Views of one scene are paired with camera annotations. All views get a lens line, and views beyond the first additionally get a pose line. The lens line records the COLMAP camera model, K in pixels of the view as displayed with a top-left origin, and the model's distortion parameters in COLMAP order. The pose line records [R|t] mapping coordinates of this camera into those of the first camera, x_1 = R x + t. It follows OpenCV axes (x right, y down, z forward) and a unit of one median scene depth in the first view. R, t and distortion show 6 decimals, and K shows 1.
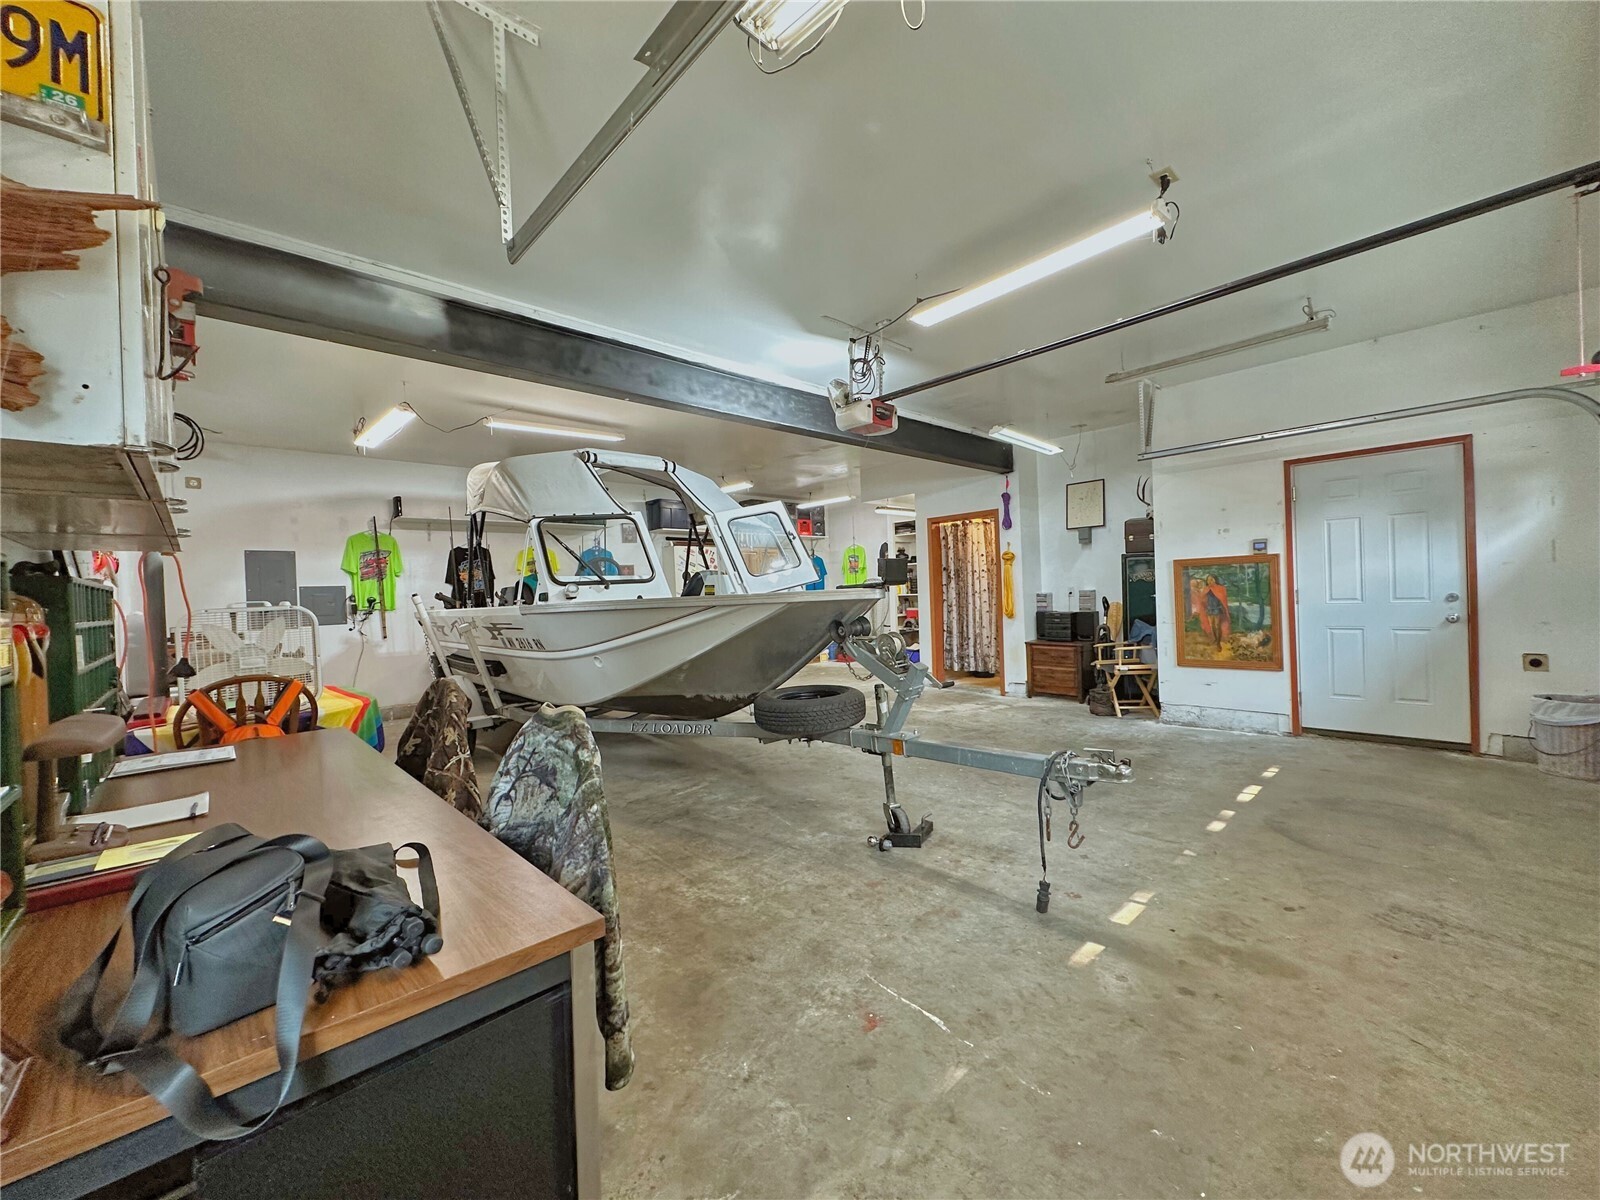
lens RADIAL K [[633.1, 0, 800.0], [0, 633.1, 600.0], [0, 0, 1]] dist [-0.003626, 0.000546]
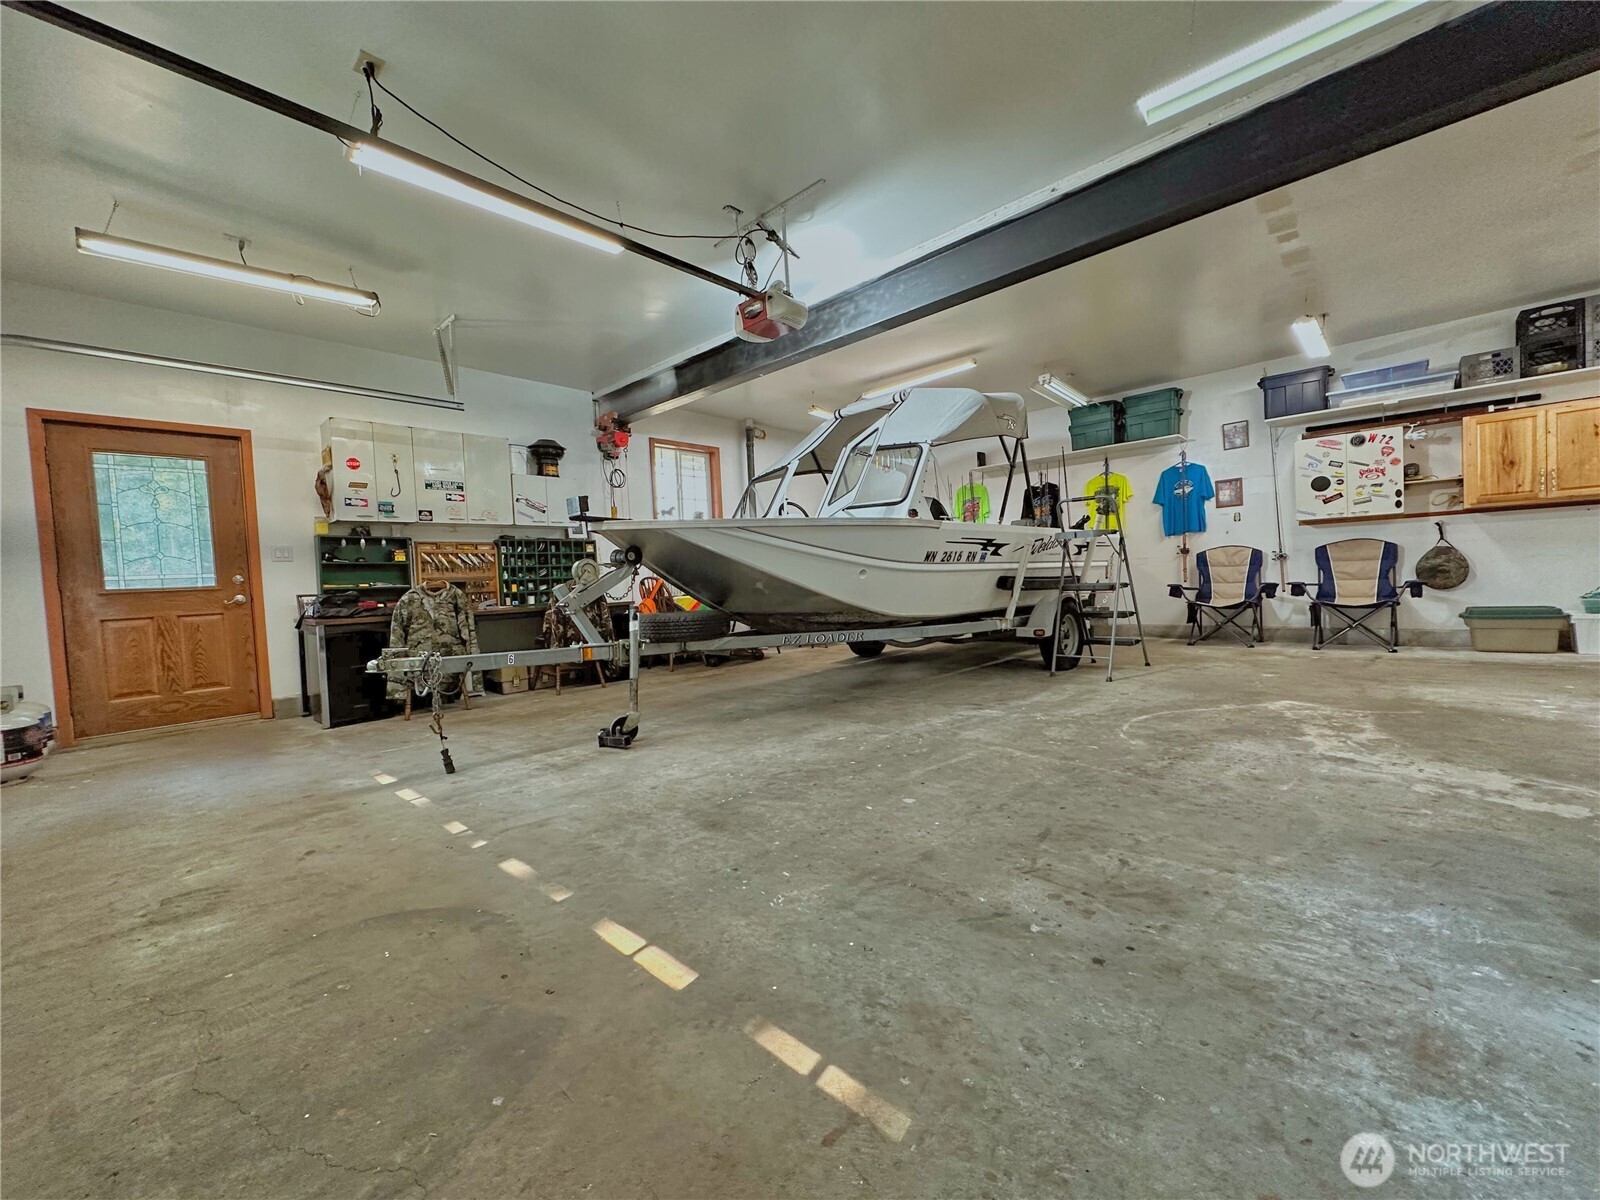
lens RADIAL K [[633.1, 0, 800.0], [0, 633.1, 600.0], [0, 0, 1]] dist [-0.003626, 0.000546]
pose [[0.068774, 0.070016, -0.995172, 1.290309], [0.030524, 0.996920, 0.072248, 0.051735], [0.997165, -0.035345, 0.066425, 1.248701]]
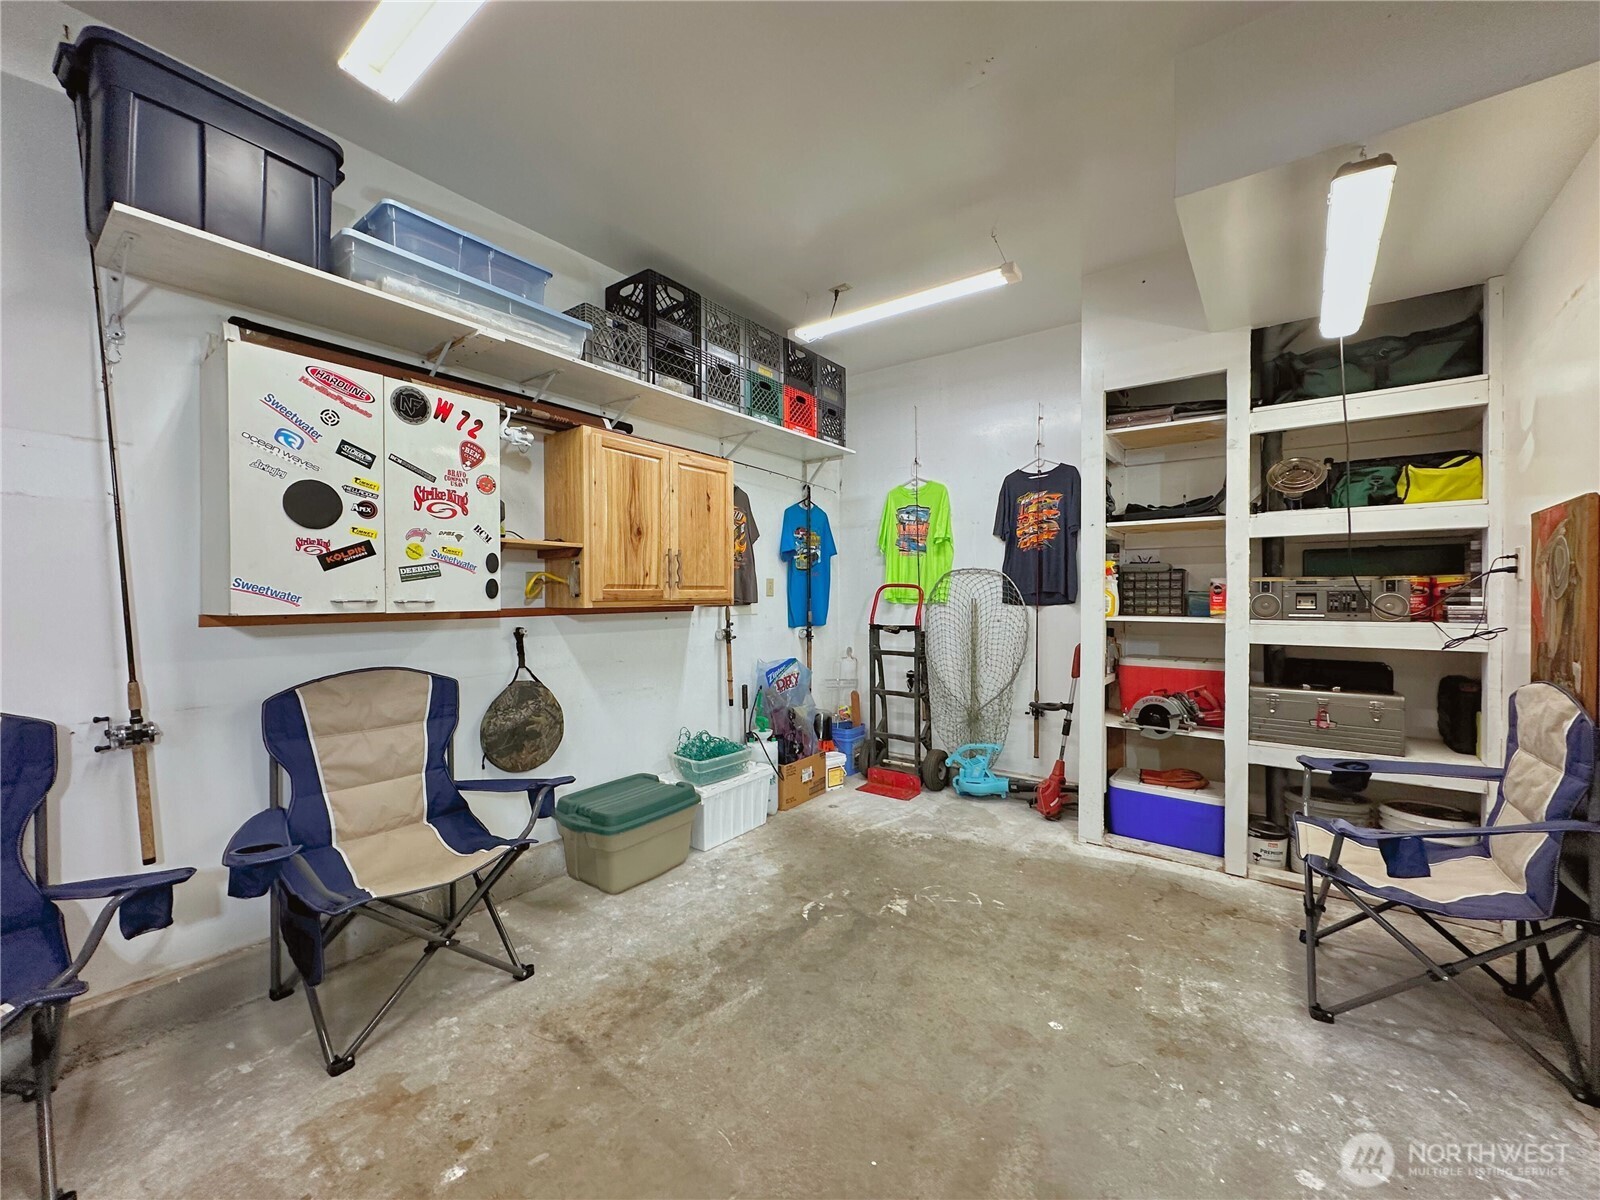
lens RADIAL K [[633.1, 0, 800.0], [0, 633.1, 600.0], [0, 0, 1]] dist [-0.003626, 0.000546]
pose [[0.983796, 0.032363, 0.176349, -0.171851], [-0.030852, 0.999460, -0.011310, -0.028270], [-0.176620, 0.005686, 0.984263, 2.281881]]
